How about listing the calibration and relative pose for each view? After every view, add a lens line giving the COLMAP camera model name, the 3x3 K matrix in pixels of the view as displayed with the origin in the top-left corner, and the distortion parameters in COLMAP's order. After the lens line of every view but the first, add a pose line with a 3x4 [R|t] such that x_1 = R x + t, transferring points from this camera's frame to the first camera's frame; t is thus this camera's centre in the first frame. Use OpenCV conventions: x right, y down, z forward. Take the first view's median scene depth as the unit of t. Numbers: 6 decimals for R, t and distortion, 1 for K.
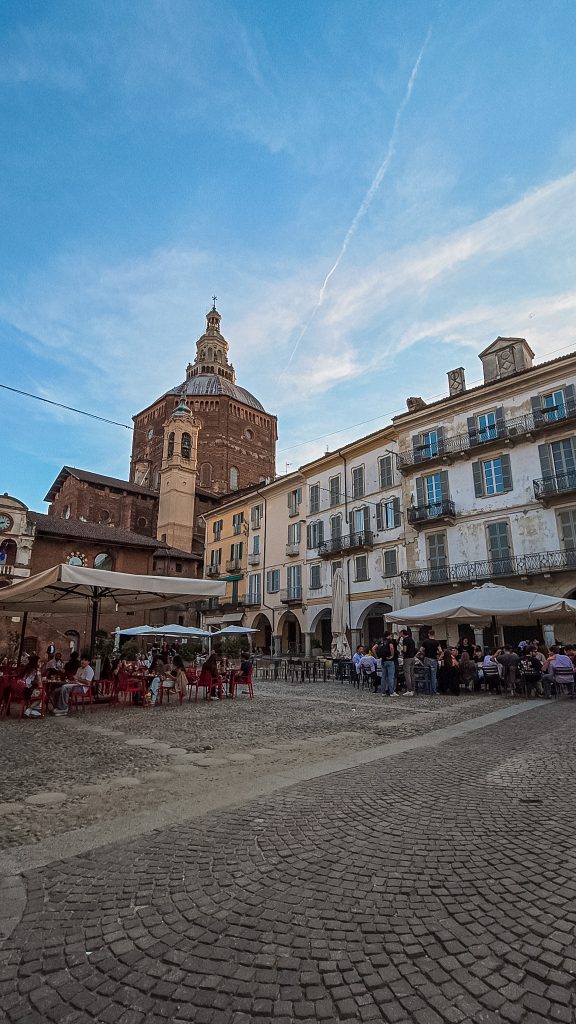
lens RADIAL K [[473.8, 0, 288.0], [0, 473.8, 512.0], [0, 0, 1]] dist [-0.048231, 0.000110]
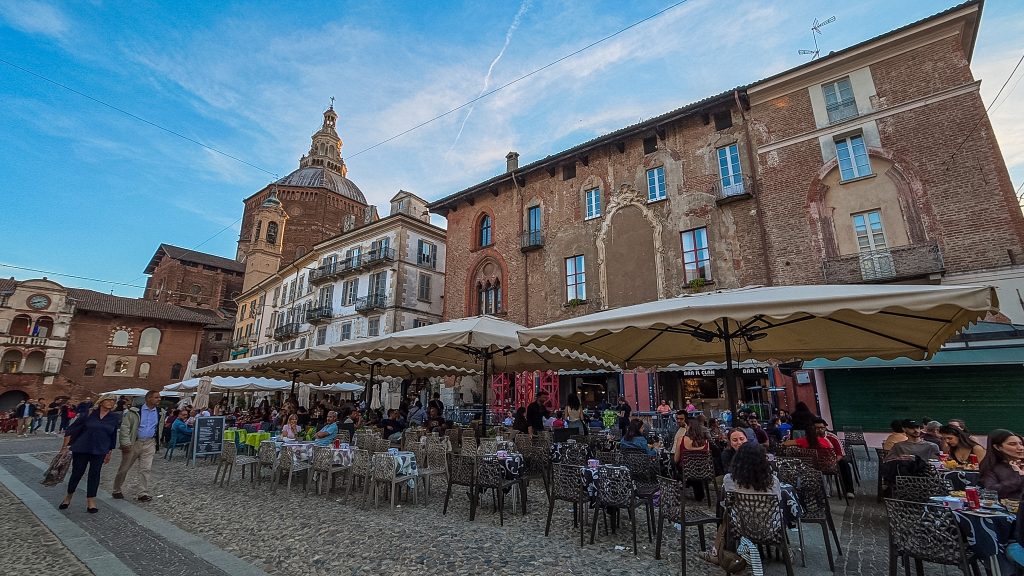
lens RADIAL K [[466.0, 0, 535.8], [0, 466.0, 270.2], [0, 0, 1]] dist [-0.058564, 0.030092]
pose [[0.991766, 0.043777, 0.120345, 0.291106], [-0.040973, 0.998830, -0.025679, -0.046088], [-0.121328, 0.020537, 0.992400, -0.184698]]
